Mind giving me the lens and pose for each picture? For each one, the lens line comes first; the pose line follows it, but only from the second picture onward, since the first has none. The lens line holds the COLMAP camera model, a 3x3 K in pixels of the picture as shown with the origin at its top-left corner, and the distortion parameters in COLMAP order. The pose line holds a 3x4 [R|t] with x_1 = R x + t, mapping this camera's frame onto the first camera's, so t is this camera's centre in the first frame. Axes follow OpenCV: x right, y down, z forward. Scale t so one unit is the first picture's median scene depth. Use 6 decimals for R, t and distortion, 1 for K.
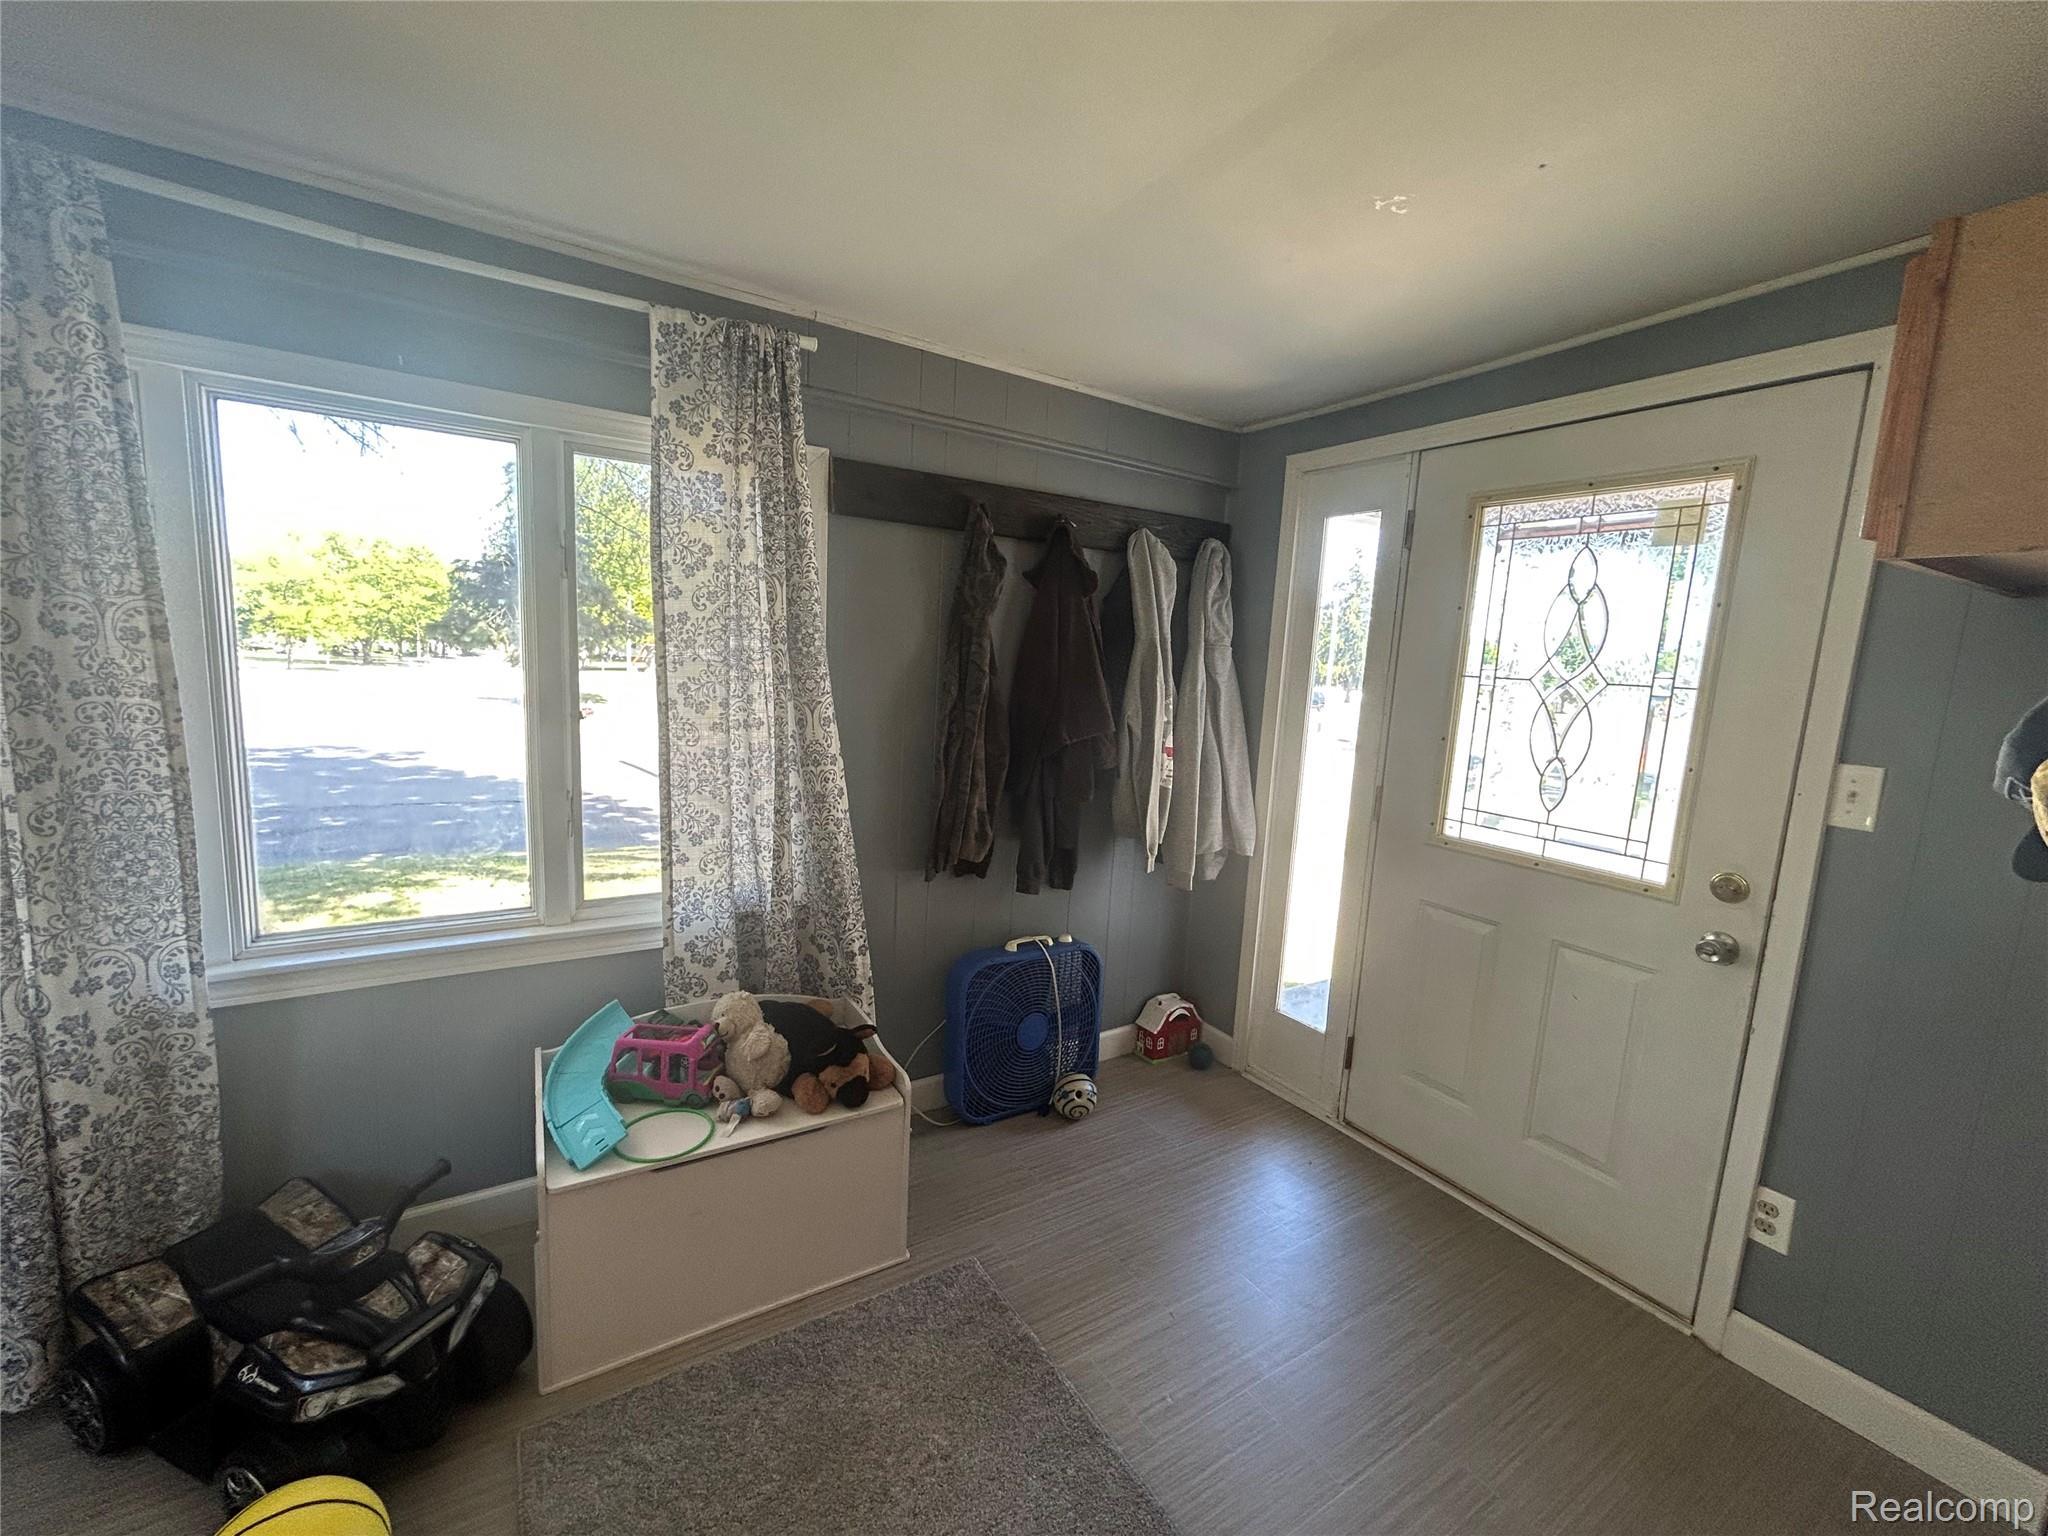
lens RADIAL K [[820.7, 0, 1029.3], [0, 820.7, 766.9], [0, 0, 1]] dist [-0.000647, -0.000361]
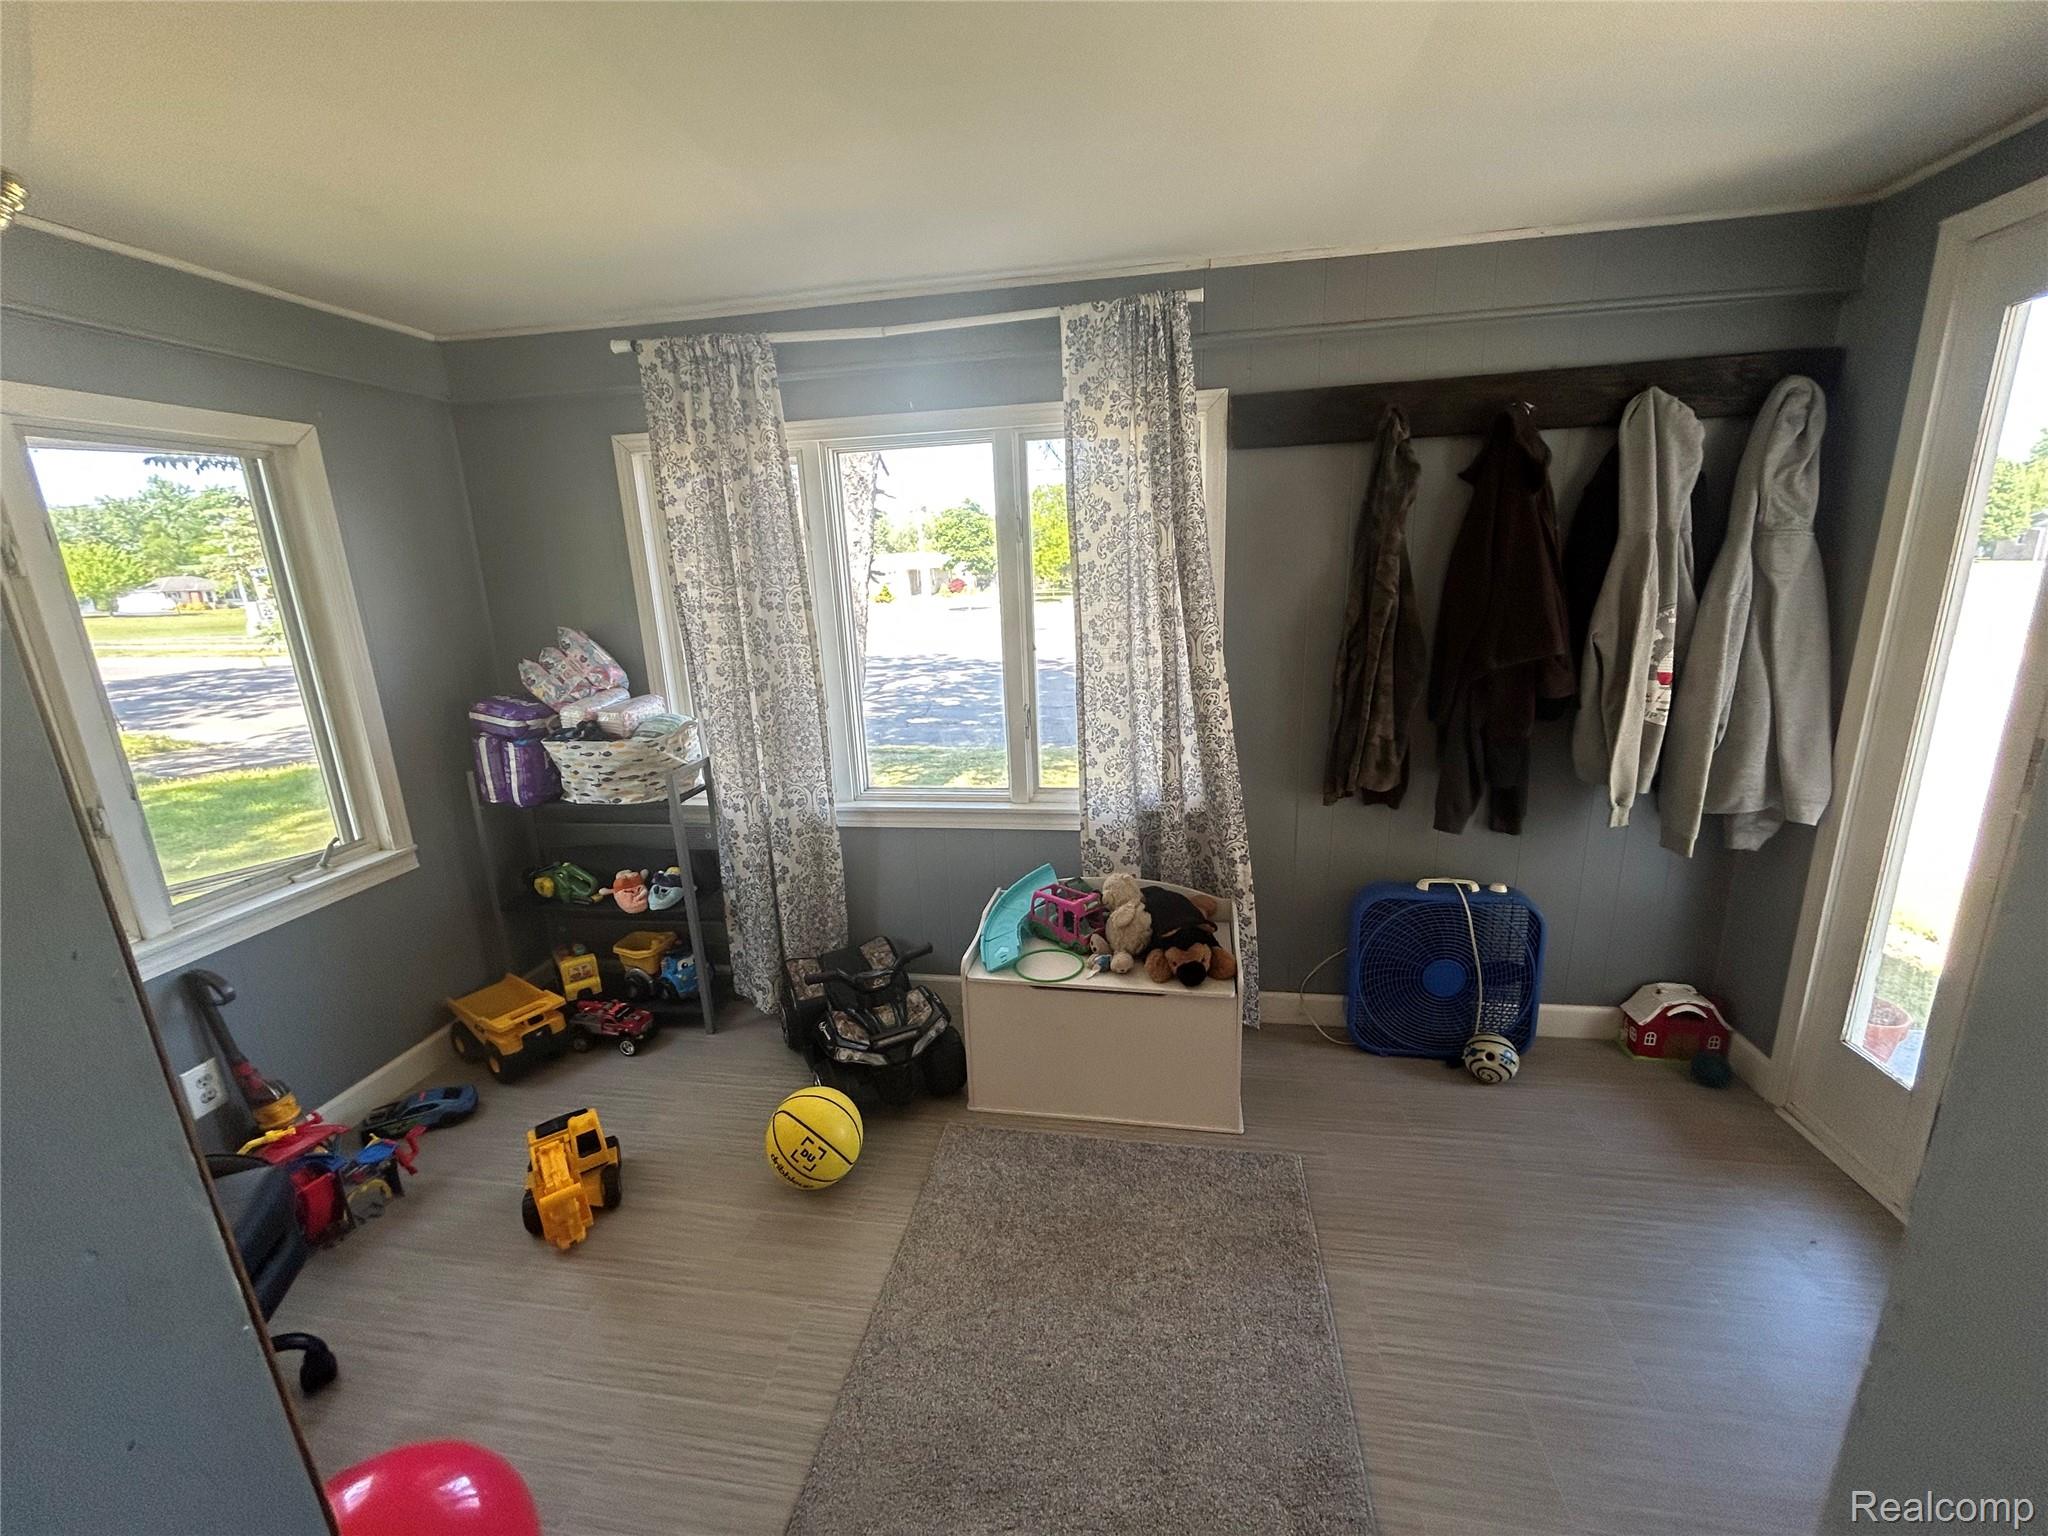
lens RADIAL K [[820.7, 0, 1032.8], [0, 820.7, 767.6], [0, 0, 1]] dist [-0.000647, -0.000361]
pose [[0.741275, 0.085922, -0.665680, 0.338913], [-0.013914, 0.993526, 0.112745, -0.018803], [0.671058, -0.074313, 0.737671, 0.016799]]
